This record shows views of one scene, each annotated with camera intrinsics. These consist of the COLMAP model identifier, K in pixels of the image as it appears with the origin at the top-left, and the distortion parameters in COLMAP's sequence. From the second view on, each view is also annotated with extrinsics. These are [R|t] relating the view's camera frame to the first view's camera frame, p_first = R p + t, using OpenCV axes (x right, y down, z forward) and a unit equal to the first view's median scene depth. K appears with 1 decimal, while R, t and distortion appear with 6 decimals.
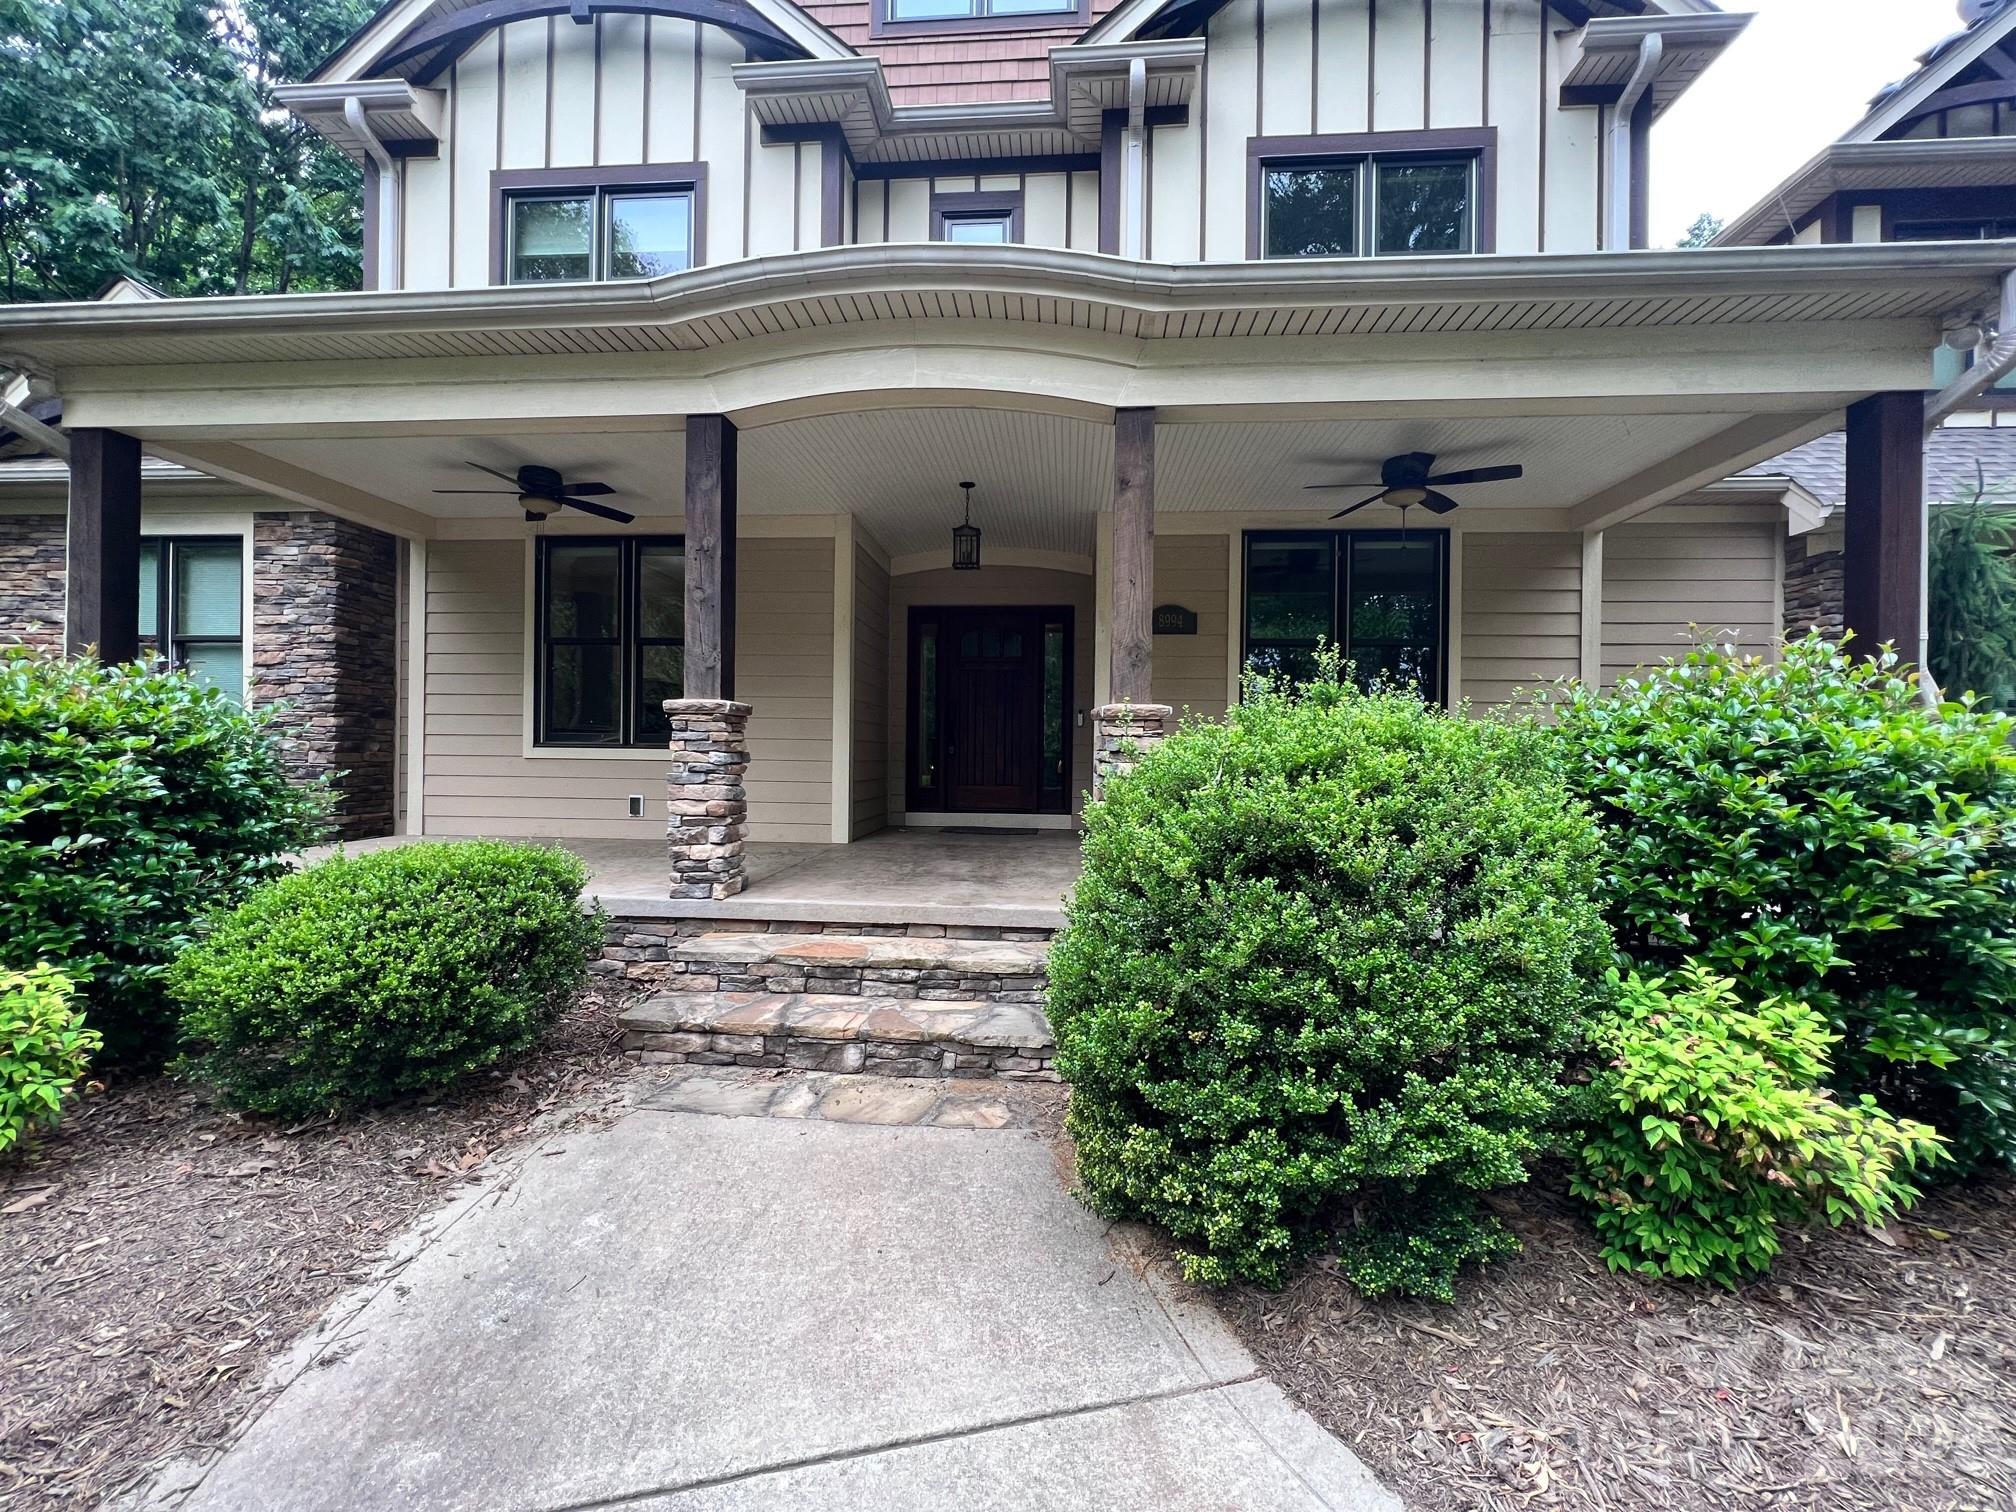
lens RADIAL K [[813.8, 0, 1008.0], [0, 813.8, 756.0], [0, 0, 1]] dist [-0.000303, 0.000052]
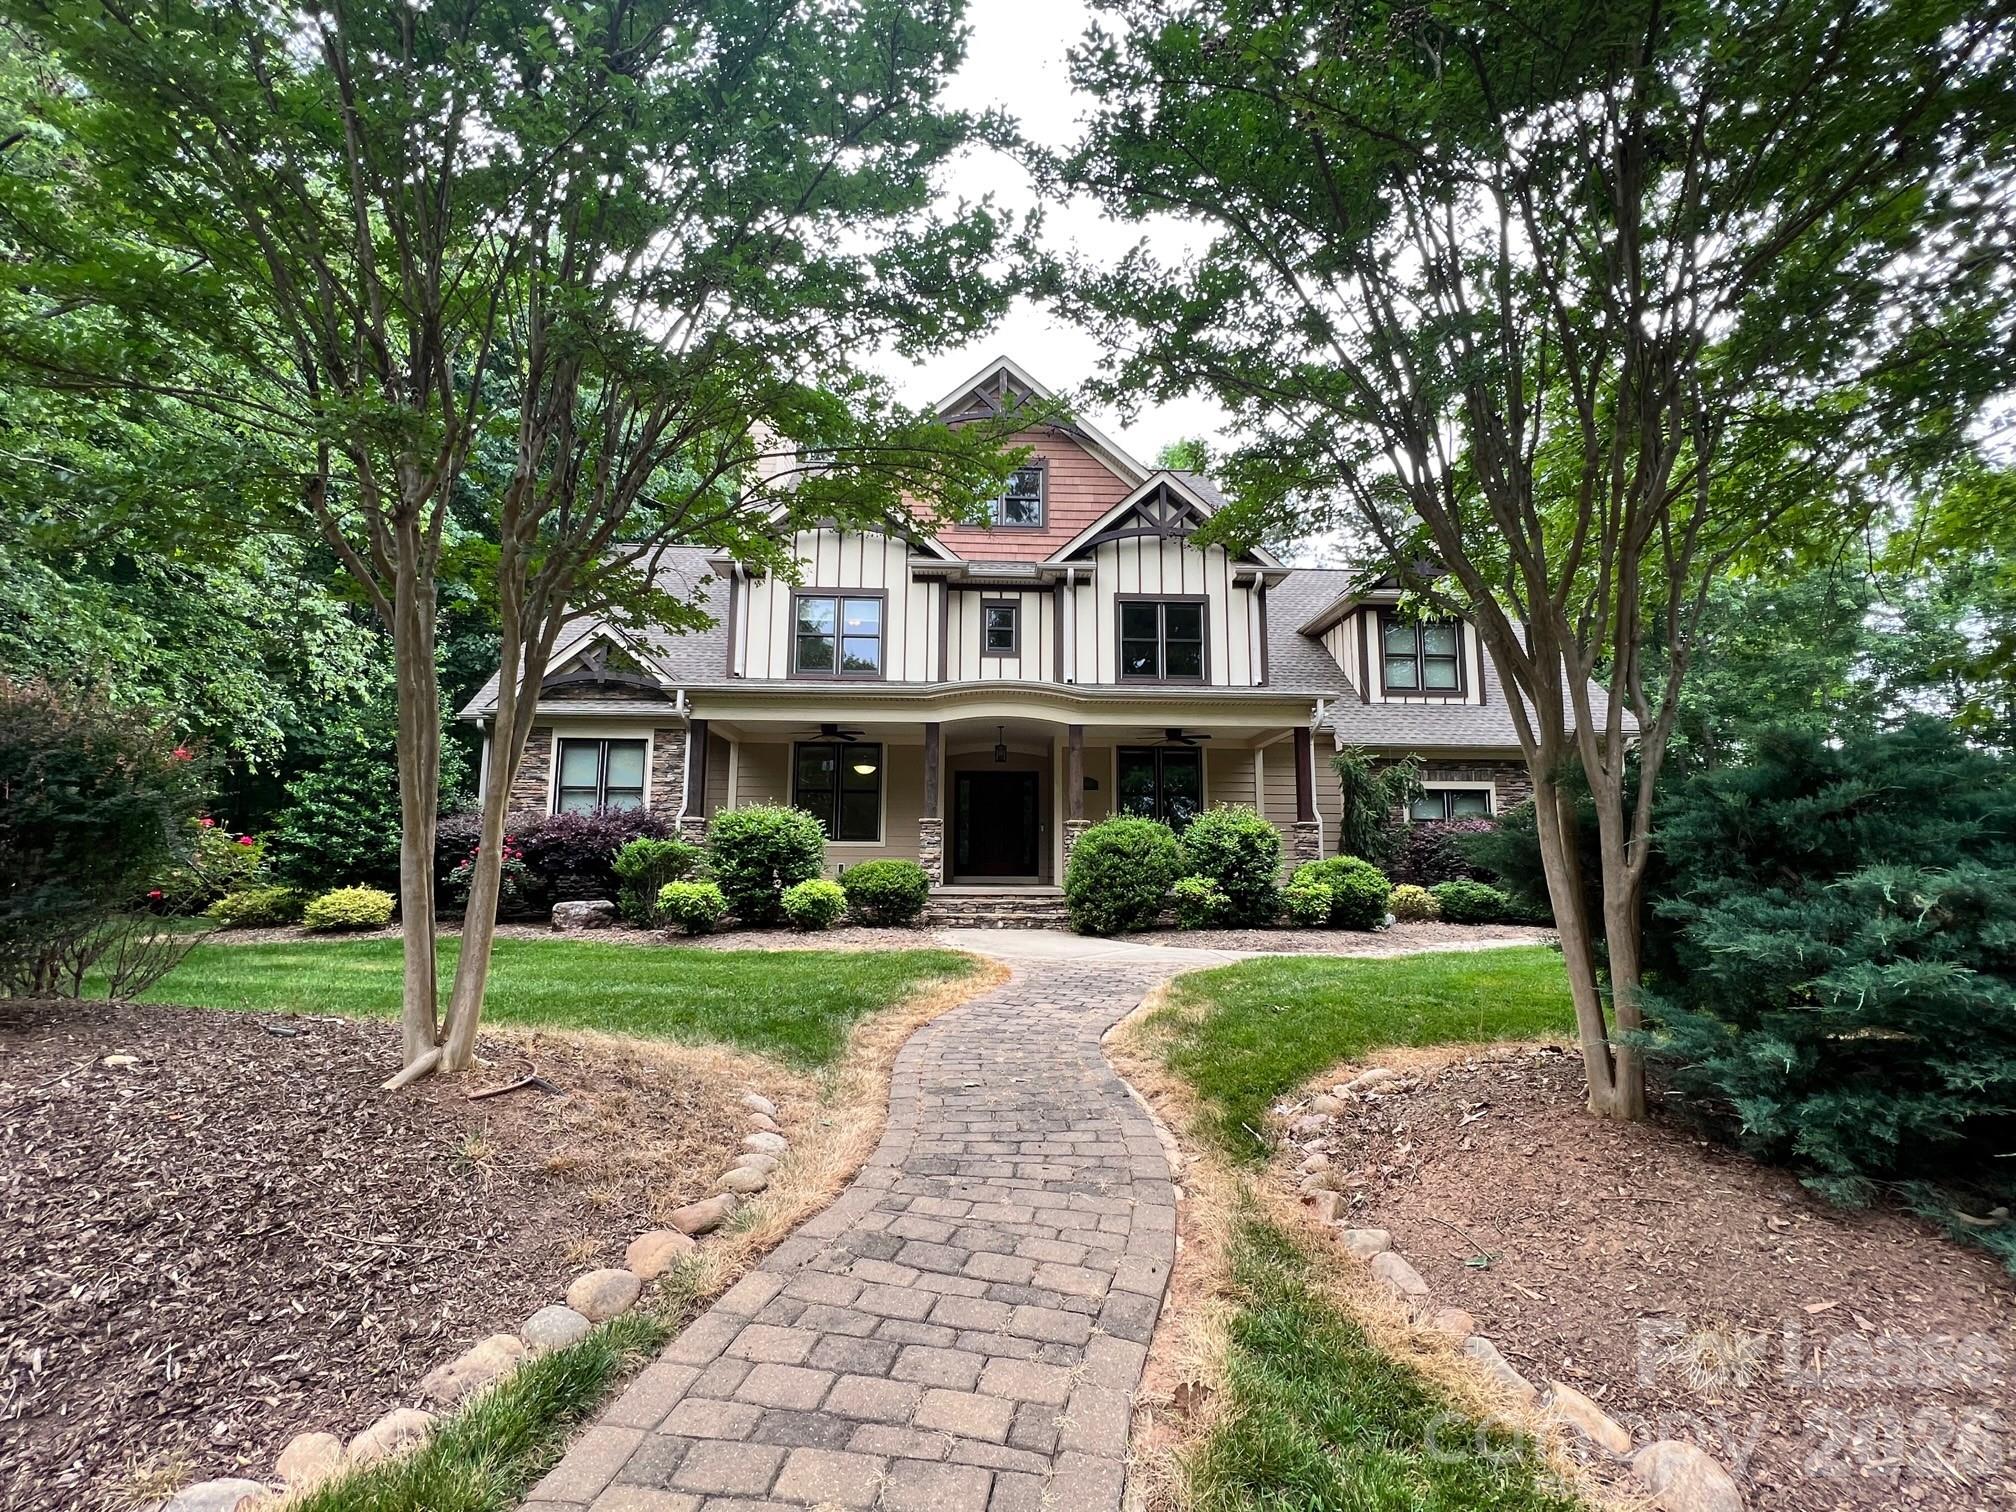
lens RADIAL K [[894.2, 0, 1008.0], [0, 894.2, 756.0], [0, 0, 1]] dist [-0.000283, -0.000011]
pose [[0.992747, 0.009114, 0.119874, -0.332280], [0.007325, 0.990685, -0.135980, 0.098860], [-0.119997, 0.135872, 0.983433, -1.498835]]
